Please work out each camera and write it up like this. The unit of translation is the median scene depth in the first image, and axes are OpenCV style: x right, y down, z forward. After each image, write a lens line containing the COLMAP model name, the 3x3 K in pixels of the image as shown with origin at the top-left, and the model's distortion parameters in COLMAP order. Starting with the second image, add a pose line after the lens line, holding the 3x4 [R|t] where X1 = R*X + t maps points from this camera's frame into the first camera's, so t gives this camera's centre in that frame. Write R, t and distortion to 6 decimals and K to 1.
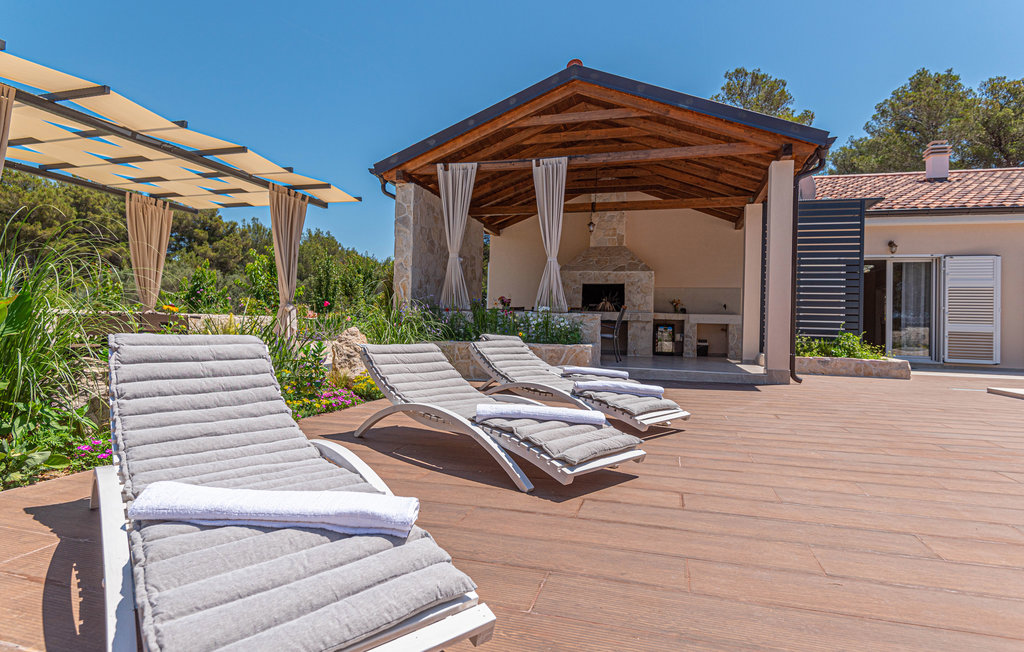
lens RADIAL K [[541.3, 0, 508.0], [0, 541.3, 335.2], [0, 0, 1]] dist [-0.018951, -0.001230]
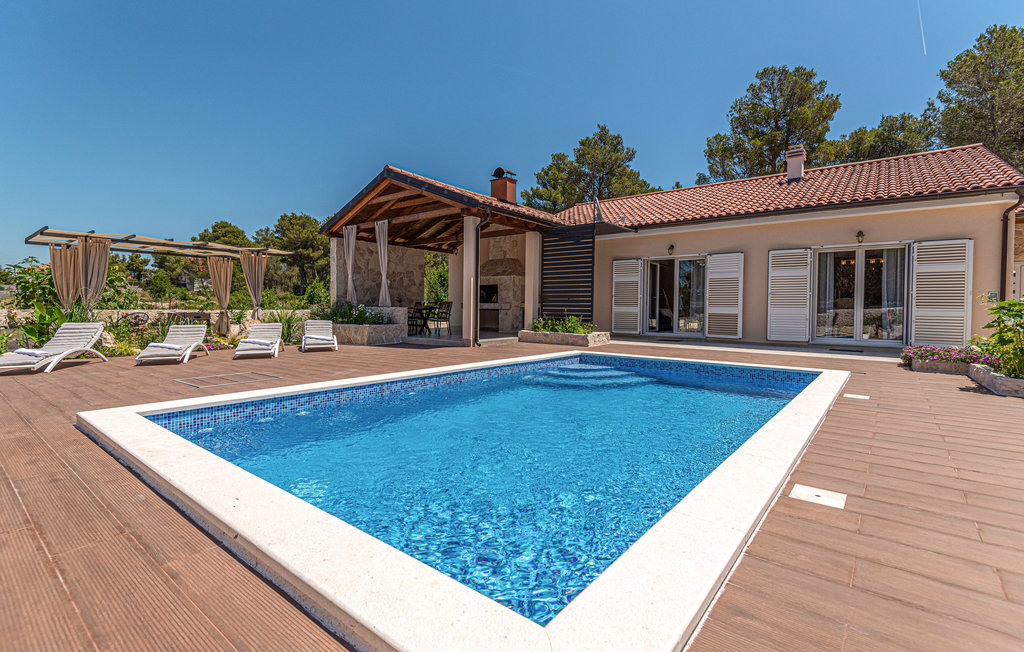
lens RADIAL K [[463.9, 0, 517.9], [0, 463.9, 321.5], [0, 0, 1]] dist [-0.012025, 0.000264]
pose [[0.935304, -0.006411, -0.353786, 0.788204], [0.007901, 0.999965, 0.002768, 0.005618], [0.353756, -0.005385, 0.935322, -0.213380]]
